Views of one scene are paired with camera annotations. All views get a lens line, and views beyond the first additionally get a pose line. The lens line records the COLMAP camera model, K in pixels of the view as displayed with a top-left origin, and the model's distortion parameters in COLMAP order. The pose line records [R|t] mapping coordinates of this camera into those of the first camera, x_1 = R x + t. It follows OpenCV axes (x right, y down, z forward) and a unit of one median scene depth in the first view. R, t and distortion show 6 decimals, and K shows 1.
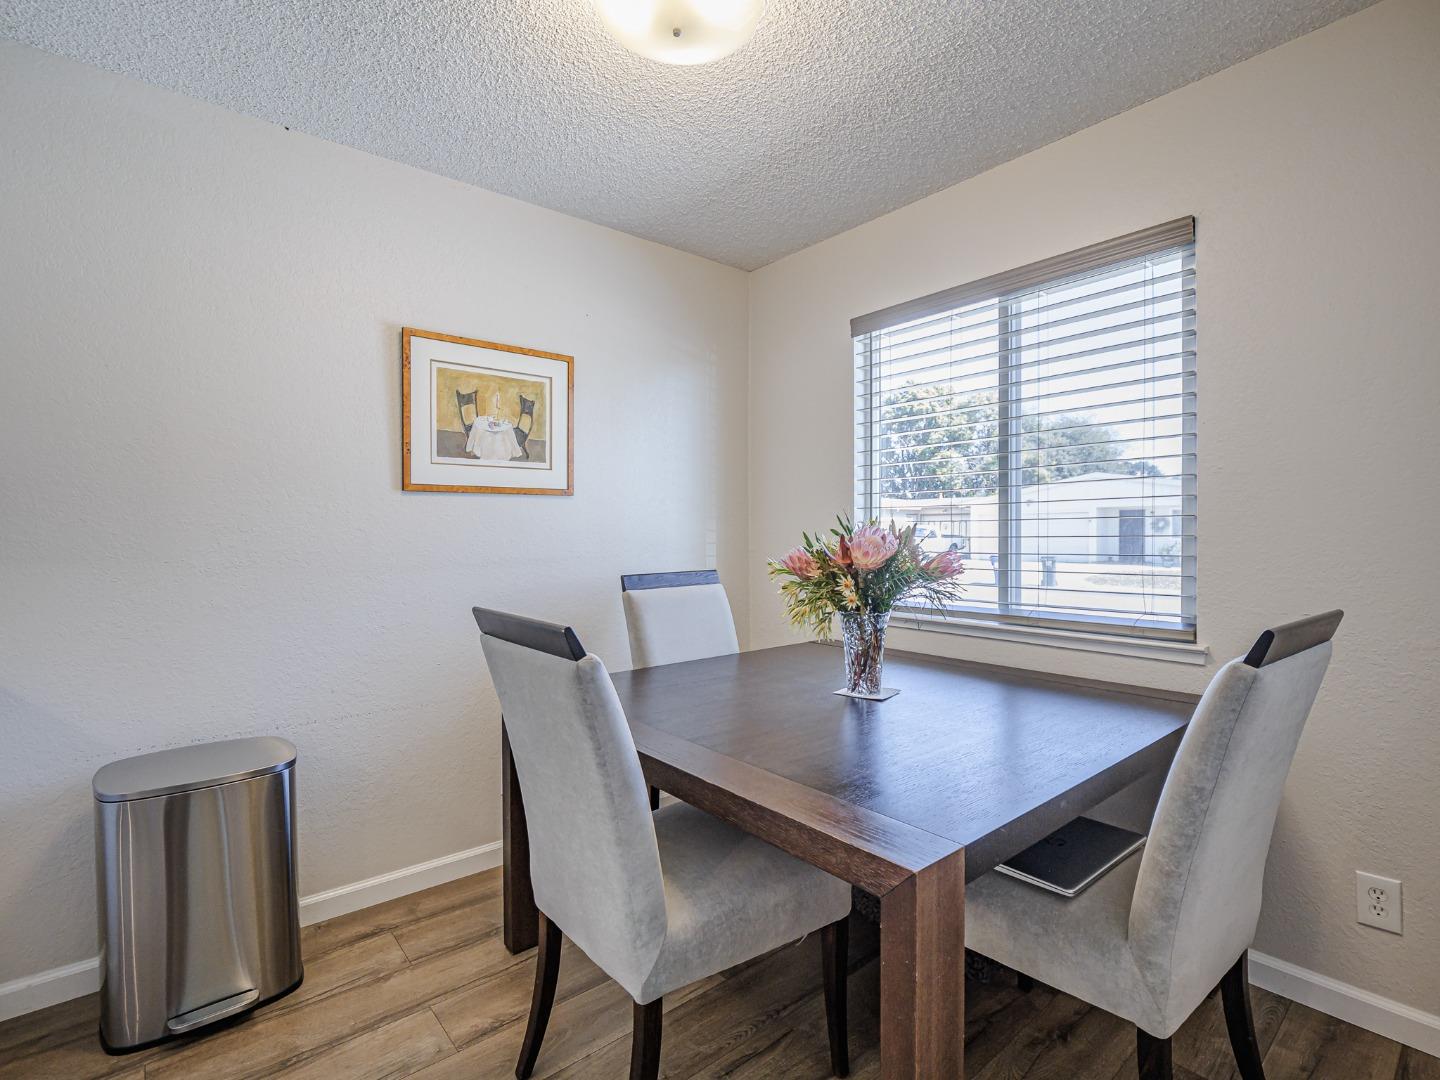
lens RADIAL K [[690.7, 0, 716.7], [0, 690.7, 537.9], [0, 0, 1]] dist [-0.003063, -0.001384]
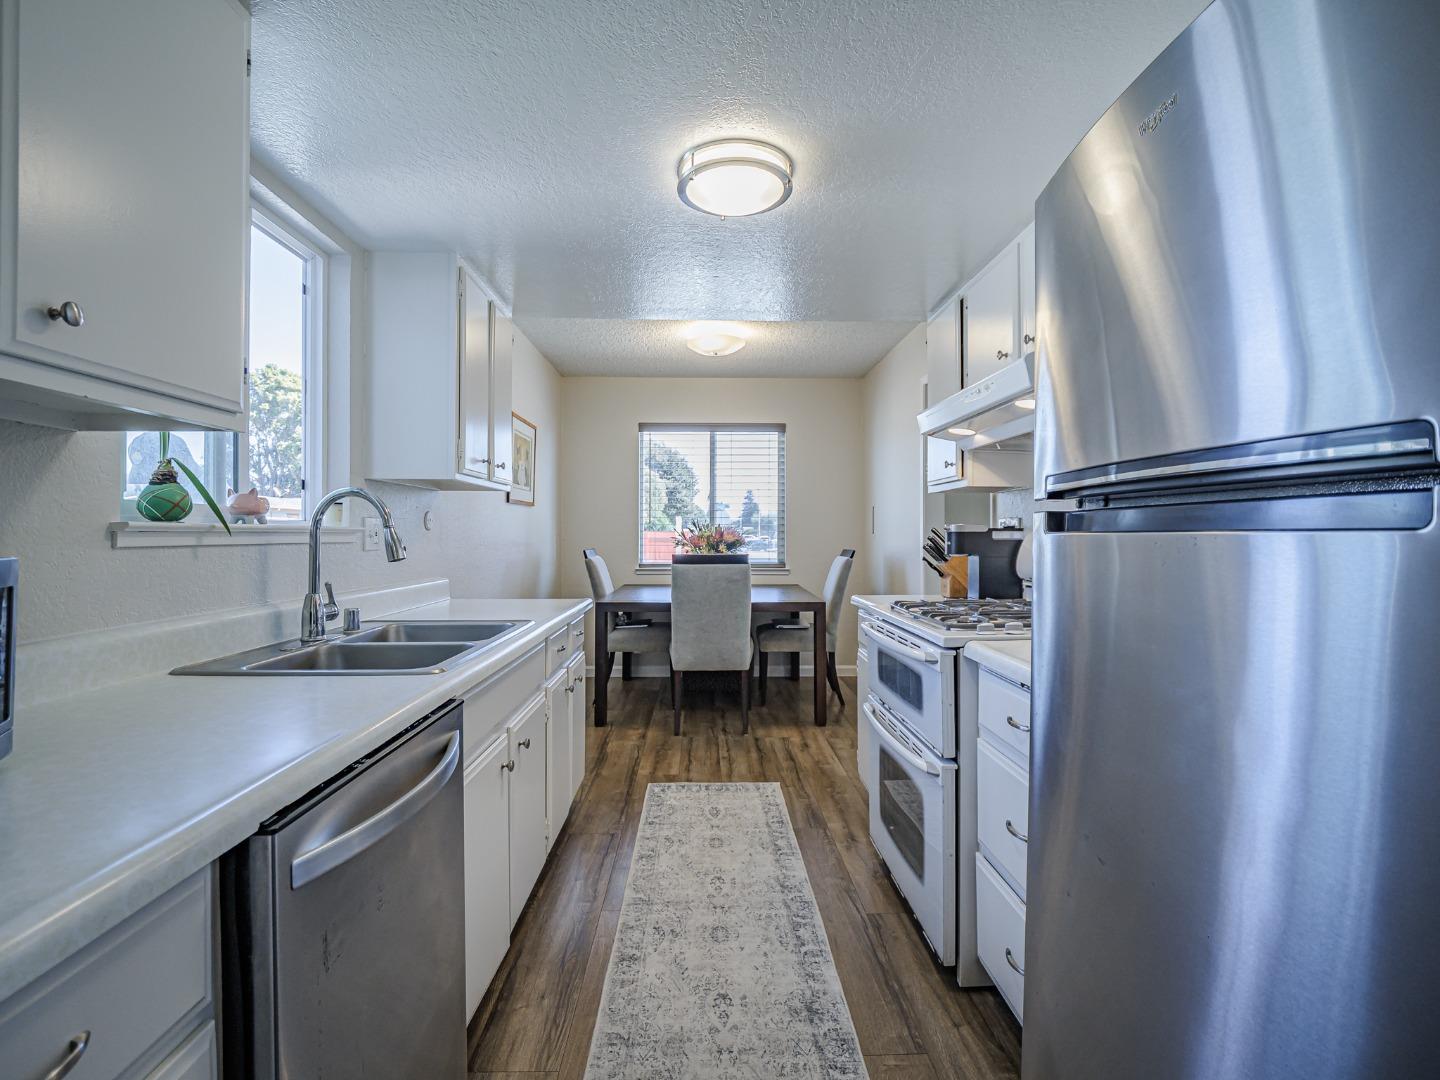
lens RADIAL K [[690.7, 0, 724.9], [0, 690.7, 536.6], [0, 0, 1]] dist [-0.003063, -0.001384]
pose [[0.607485, 0.002631, 0.794327, -0.166087], [0.001834, 0.999987, -0.004716, 0.003063], [-0.794329, 0.004322, 0.607472, -0.054818]]
